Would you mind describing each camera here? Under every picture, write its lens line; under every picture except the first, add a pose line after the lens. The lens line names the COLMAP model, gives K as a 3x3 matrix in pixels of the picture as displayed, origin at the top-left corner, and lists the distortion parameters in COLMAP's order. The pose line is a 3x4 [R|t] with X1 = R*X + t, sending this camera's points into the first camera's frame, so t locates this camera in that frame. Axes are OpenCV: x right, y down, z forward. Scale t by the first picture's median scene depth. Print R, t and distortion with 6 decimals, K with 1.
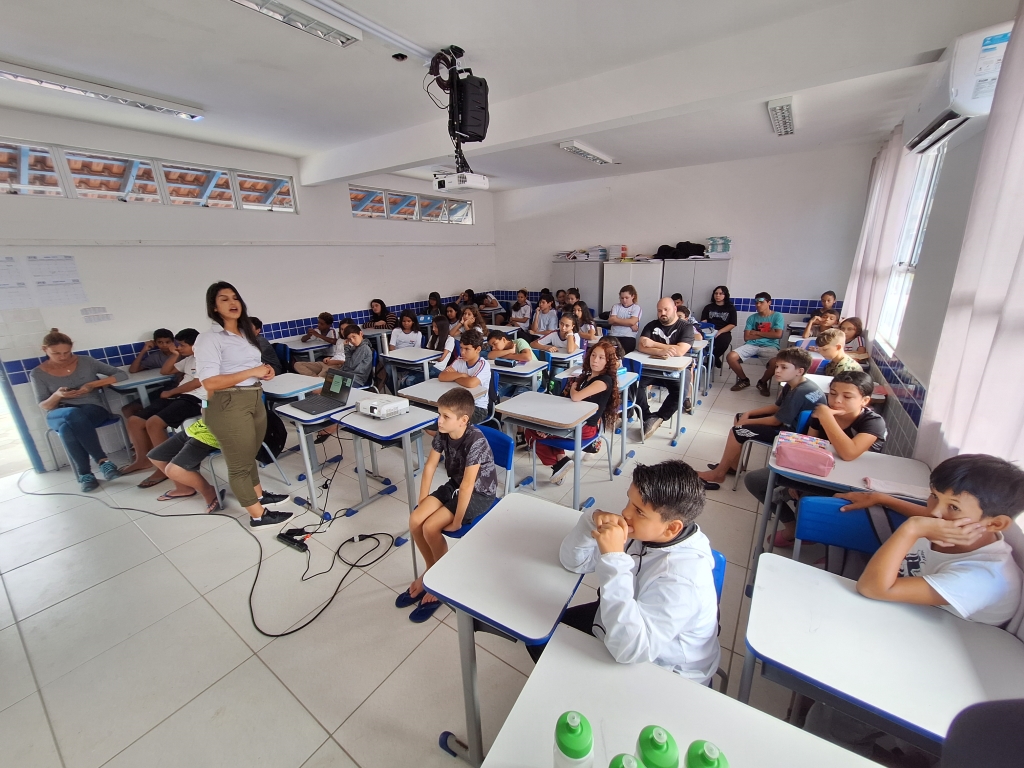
lens RADIAL K [[408.3, 0, 509.4], [0, 408.3, 381.0], [0, 0, 1]] dist [-0.006048, 0.001062]
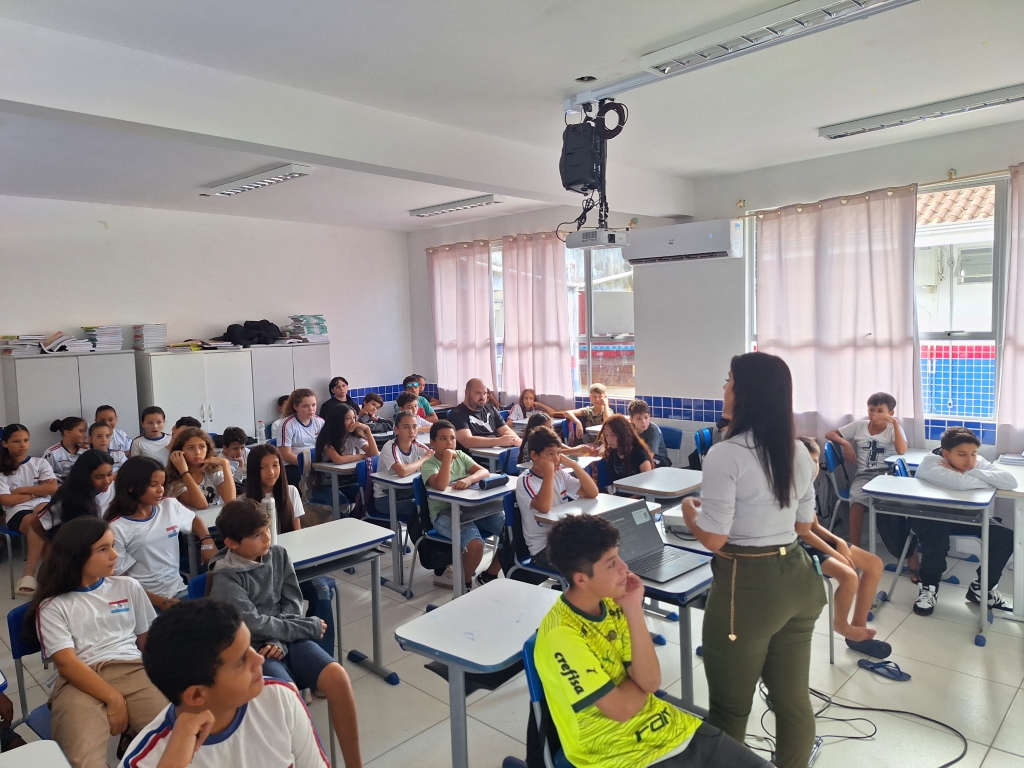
lens RADIAL K [[706.2, 0, 507.8], [0, 706.2, 377.2], [0, 0, 1]] dist [0.105780, -0.127084]
pose [[0.163340, -0.054293, 0.985075, -1.372119], [0.320697, 0.947181, -0.000972, -0.235927], [-0.932992, 0.316069, 0.172124, 0.879060]]
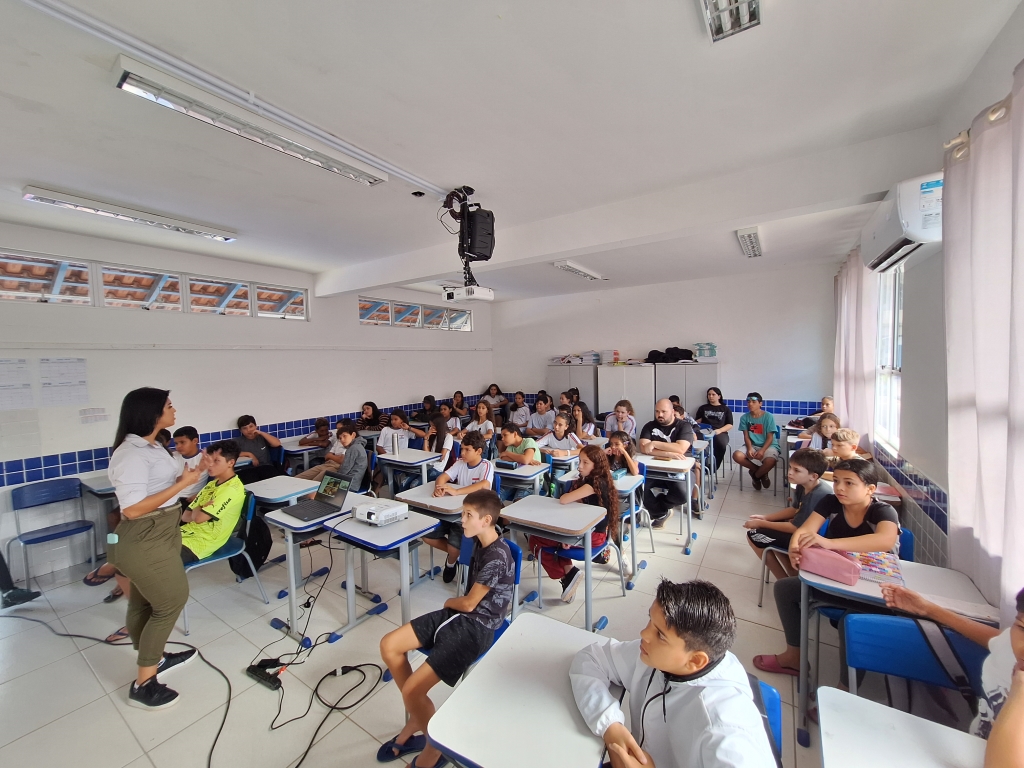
lens RADIAL K [[408.3, 0, 509.4], [0, 408.3, 381.0], [0, 0, 1]] dist [-0.006048, 0.001062]
pose [[0.999884, 0.000950, 0.015173, -0.020718], [0.002772, 0.969927, -0.243379, -0.000903], [-0.014948, 0.243393, 0.969813, 0.003642]]
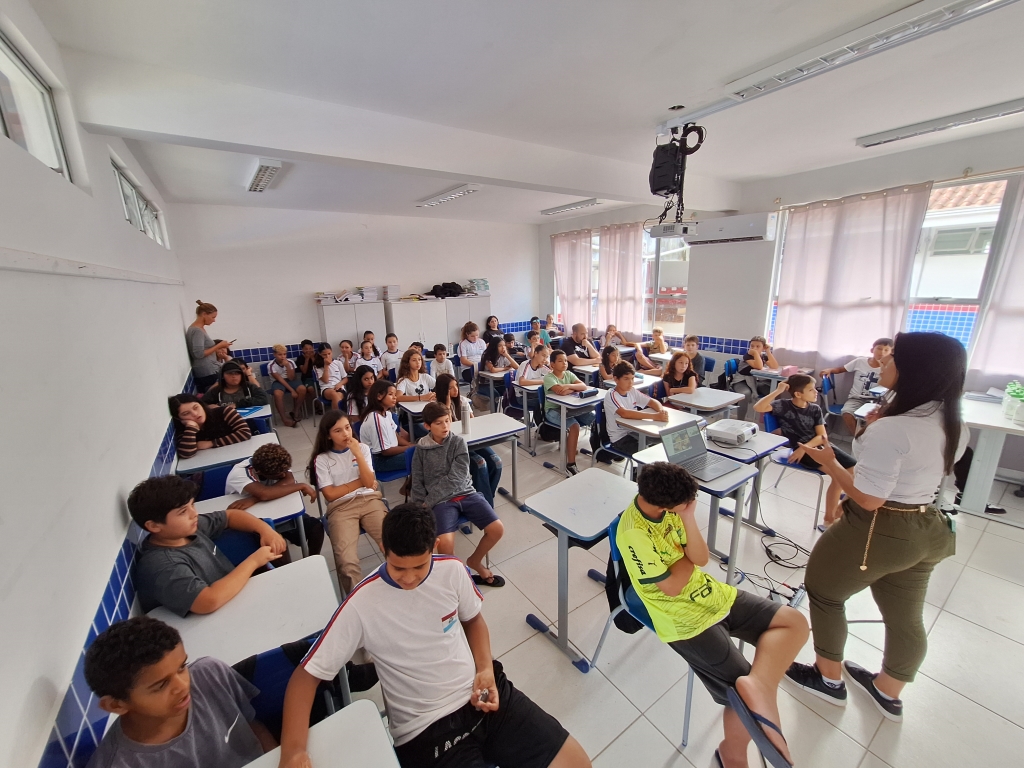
lens RADIAL K [[408.3, 0, 509.4], [0, 408.3, 381.0], [0, 0, 1]] dist [-0.006048, 0.001062]
pose [[0.360821, -0.207969, 0.909152, -1.236988], [0.296251, 0.949891, 0.099713, -0.286665], [-0.884332, 0.233358, 0.404351, 0.908983]]
